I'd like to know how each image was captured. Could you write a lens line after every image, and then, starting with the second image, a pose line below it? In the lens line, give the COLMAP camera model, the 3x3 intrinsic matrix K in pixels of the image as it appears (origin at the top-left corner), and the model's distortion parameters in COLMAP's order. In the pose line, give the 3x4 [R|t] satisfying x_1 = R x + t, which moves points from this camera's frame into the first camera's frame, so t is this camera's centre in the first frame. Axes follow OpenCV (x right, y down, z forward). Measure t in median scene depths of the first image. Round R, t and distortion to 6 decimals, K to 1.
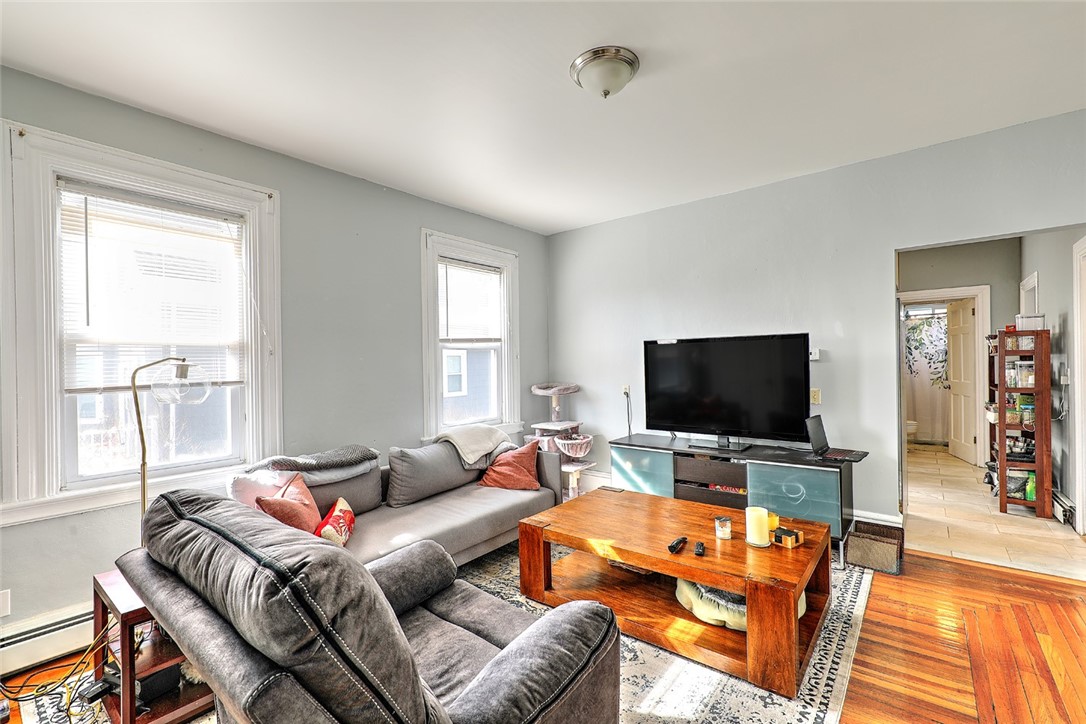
lens RADIAL K [[487.5, 0, 543.0], [0, 487.5, 362.0], [0, 0, 1]] dist [0.001402, 0.000035]
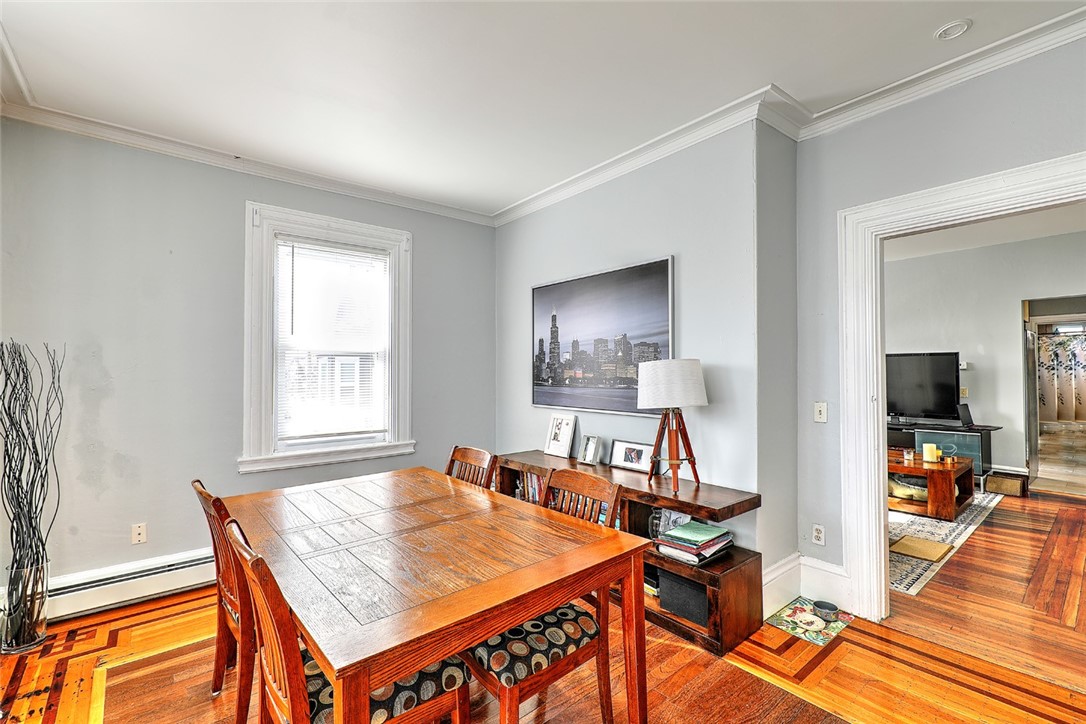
lens RADIAL K [[469.5, 0, 544.3], [0, 469.5, 371.9], [0, 0, 1]] dist [-0.002110, -0.000577]
pose [[0.976843, 0.006402, -0.213859, -0.467058], [-0.007357, 0.999966, -0.003671, 0.022634], [0.213829, 0.005160, 0.976858, -0.812469]]
